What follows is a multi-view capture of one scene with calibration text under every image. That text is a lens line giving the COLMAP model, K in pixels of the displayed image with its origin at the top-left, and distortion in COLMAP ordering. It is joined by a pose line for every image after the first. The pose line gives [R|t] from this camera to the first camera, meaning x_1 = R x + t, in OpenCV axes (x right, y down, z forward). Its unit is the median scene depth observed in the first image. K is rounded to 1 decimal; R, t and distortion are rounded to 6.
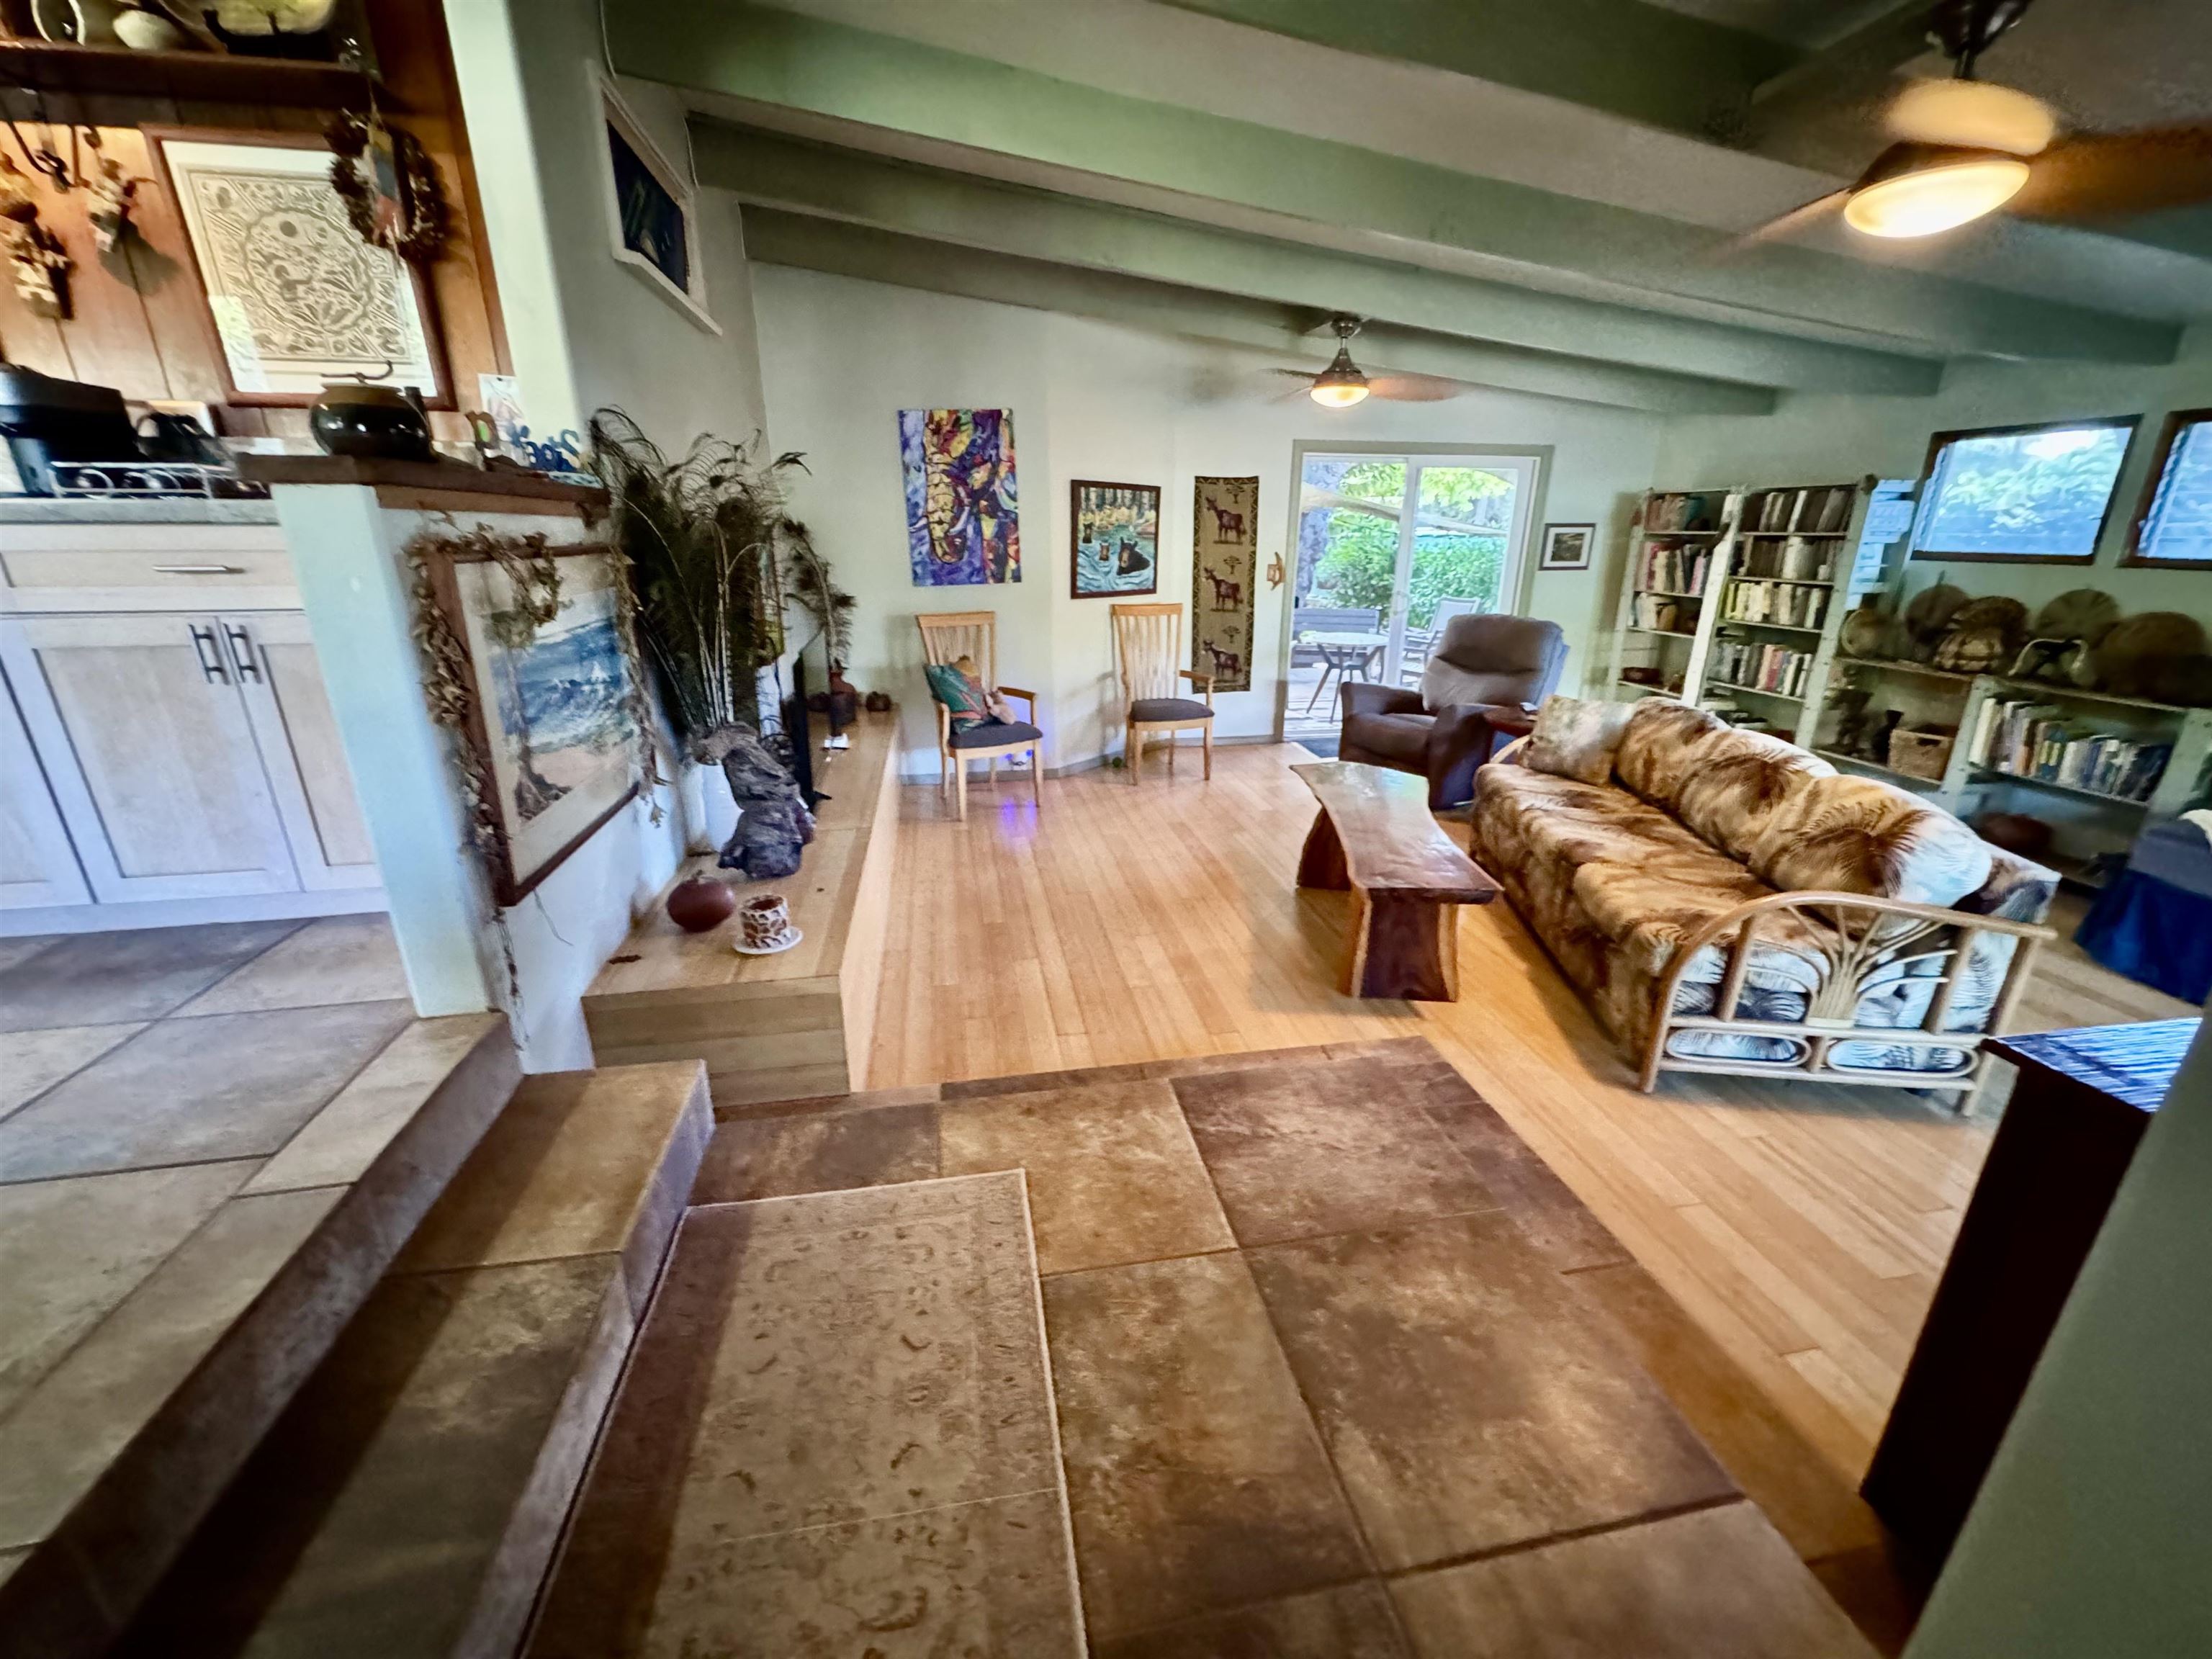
lens RADIAL K [[887.3, 0, 1099.8], [0, 887.3, 830.2], [0, 0, 1]] dist [-0.000239, -0.001303]
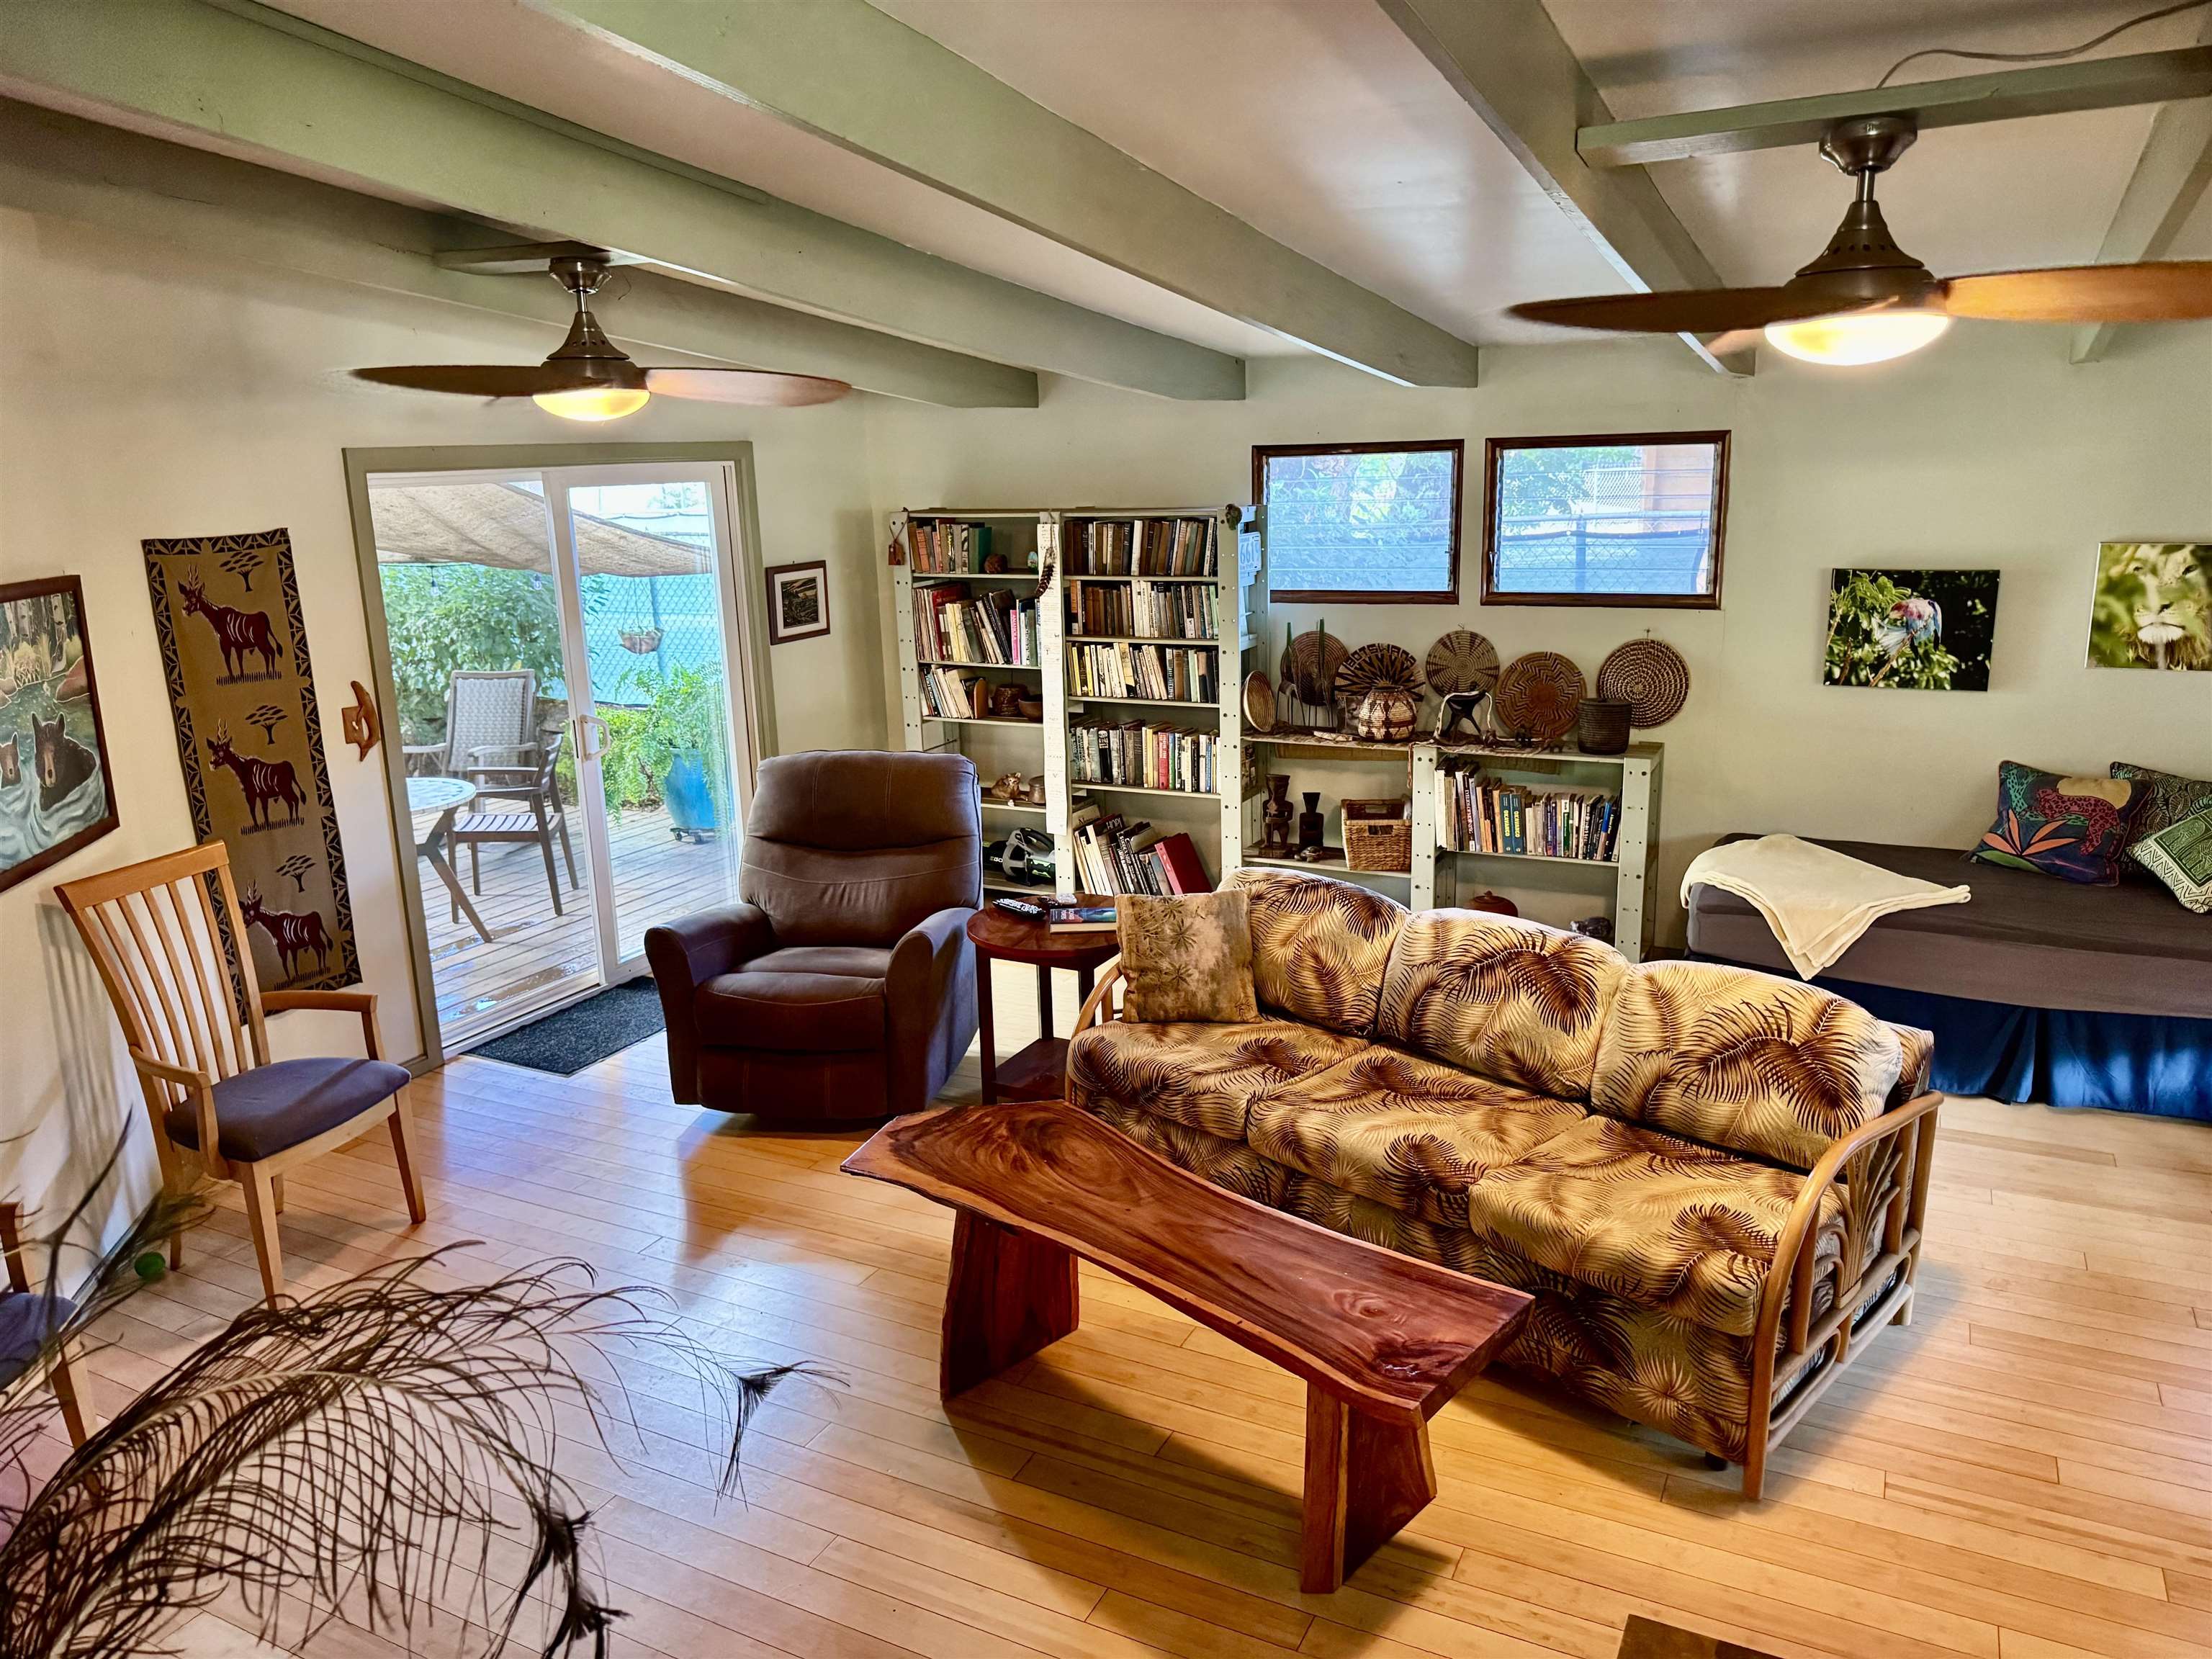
lens RADIAL K [[1580.2, 0, 1093.5], [0, 1580.2, 826.1], [0, 0, 1]] dist [0.078308, -0.024220]
pose [[0.611192, -0.208860, 0.763428, -0.239220], [0.287786, 0.957178, 0.031468, -0.173224], [-0.737308, 0.200471, 0.645126, 0.214759]]
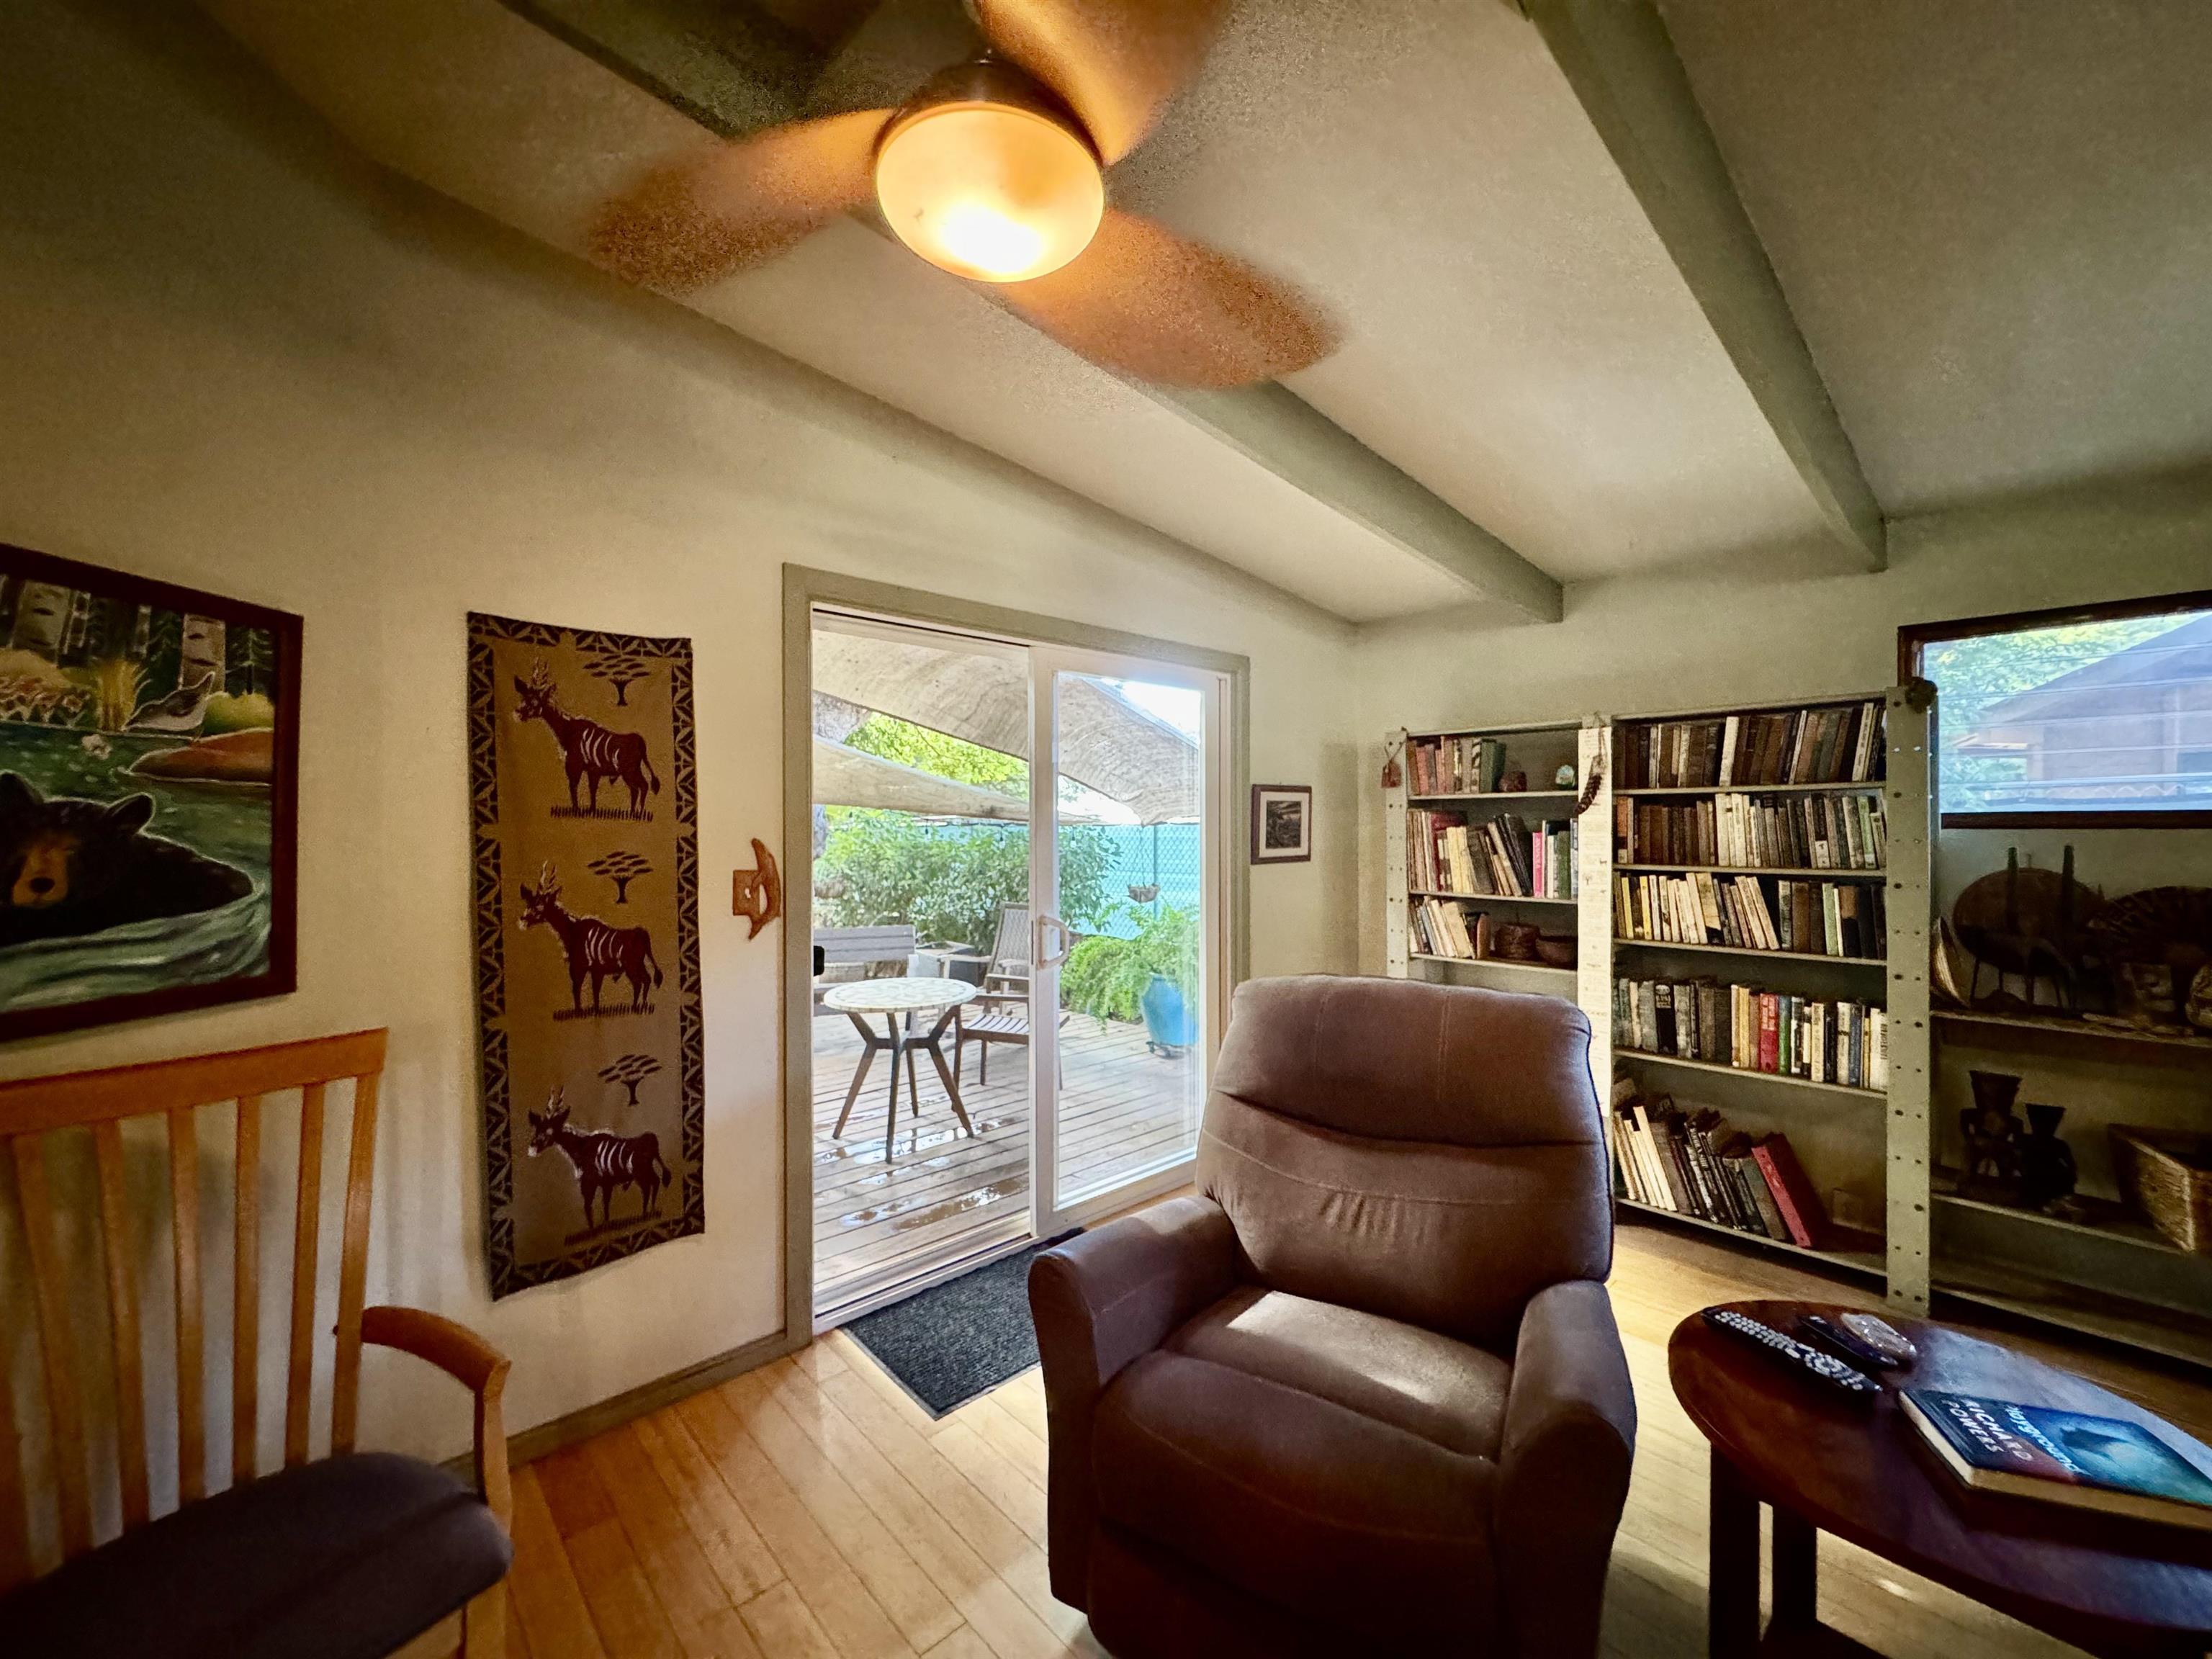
lens RADIAL K [[887.3, 0, 1107.9], [0, 887.3, 820.4], [0, 0, 1]] dist [-0.000239, -0.001303]
pose [[0.840084, -0.003513, 0.542445, 0.133346], [0.182716, 0.943378, -0.276862, -0.210064], [-0.510758, 0.331701, 0.793158, 0.689215]]
